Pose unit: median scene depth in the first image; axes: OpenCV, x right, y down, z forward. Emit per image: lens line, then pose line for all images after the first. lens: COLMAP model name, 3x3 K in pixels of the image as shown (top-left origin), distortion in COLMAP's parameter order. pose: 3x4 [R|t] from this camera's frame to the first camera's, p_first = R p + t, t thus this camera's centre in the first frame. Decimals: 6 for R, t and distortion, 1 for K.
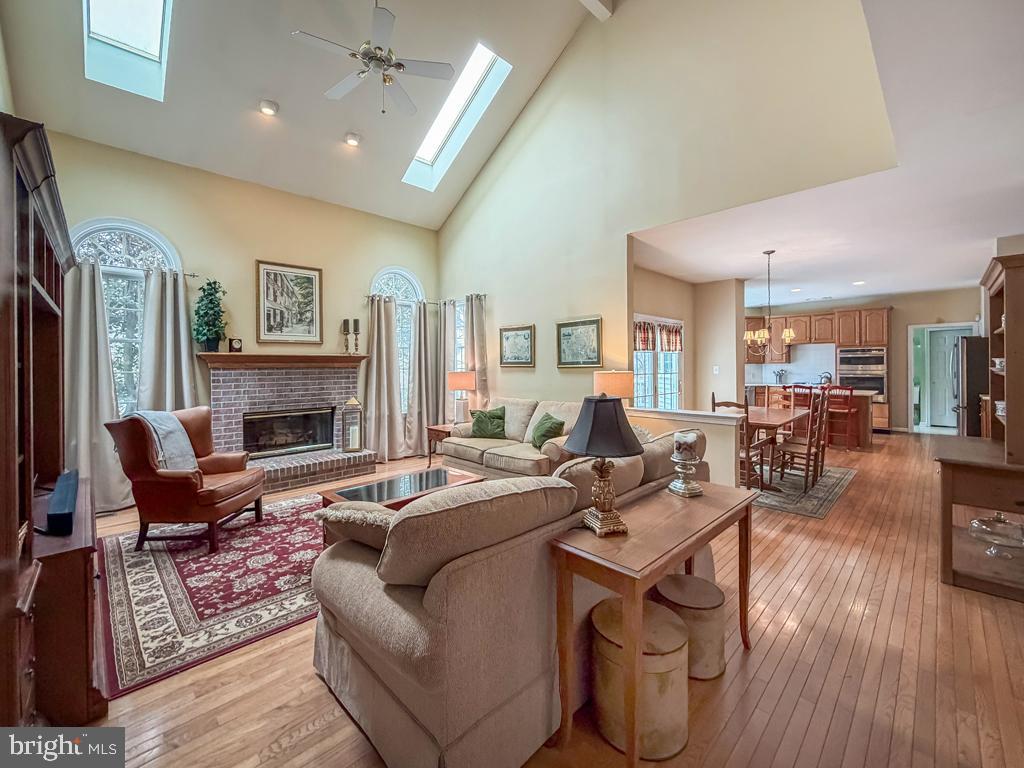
lens RADIAL K [[419.9, 0, 505.8], [0, 419.9, 362.3], [0, 0, 1]] dist [-0.001423, -0.000220]
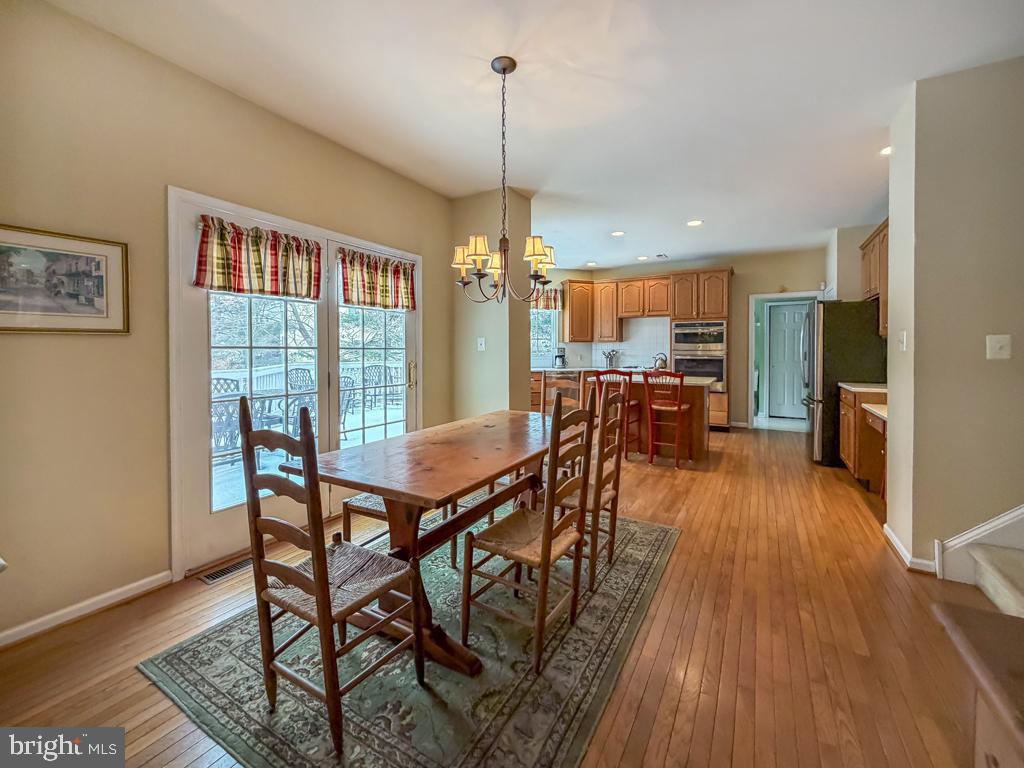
lens RADIAL K [[419.9, 0, 492.1], [0, 419.9, 350.1], [0, 0, 1]] dist [-0.001423, -0.000220]
pose [[0.973067, 0.007175, 0.230410, 0.326936], [-0.008702, 0.999946, 0.005612, 0.019029], [-0.230358, -0.007466, 0.973077, 0.365884]]
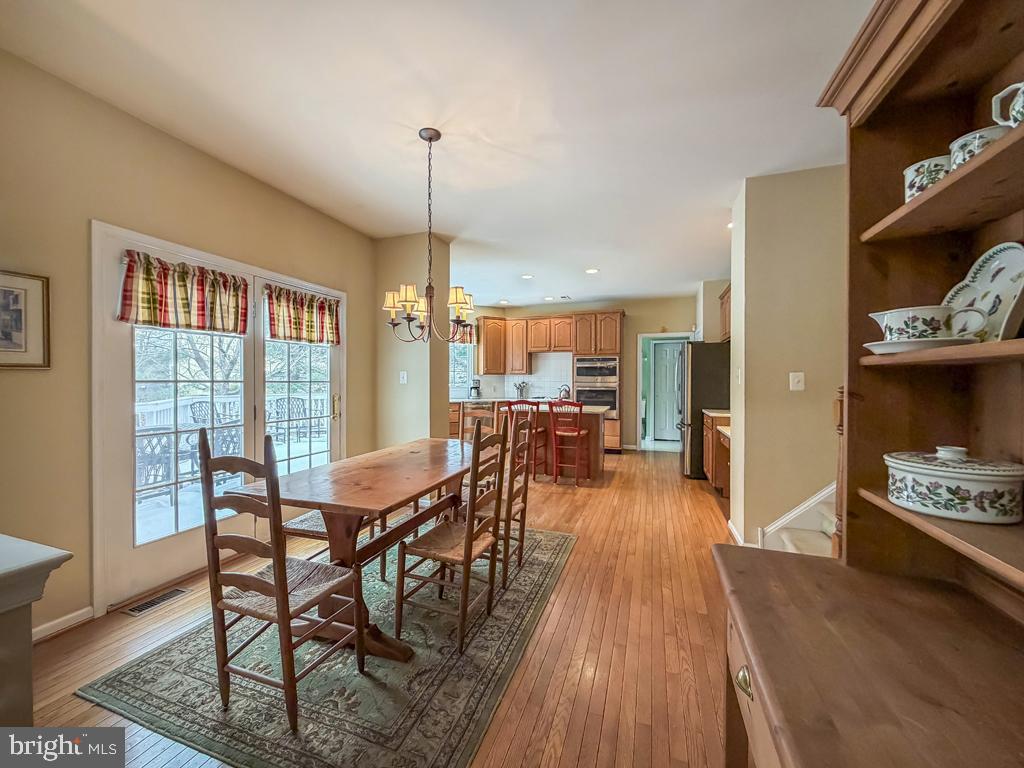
lens RADIAL K [[419.9, 0, 488.5], [0, 419.9, 378.9], [0, 0, 1]] dist [-0.001423, -0.000220]
pose [[0.909145, 0.010235, 0.416353, 0.307408], [-0.010881, 0.999940, -0.000822, 0.016363], [-0.416337, -0.003783, 0.909202, 0.328676]]
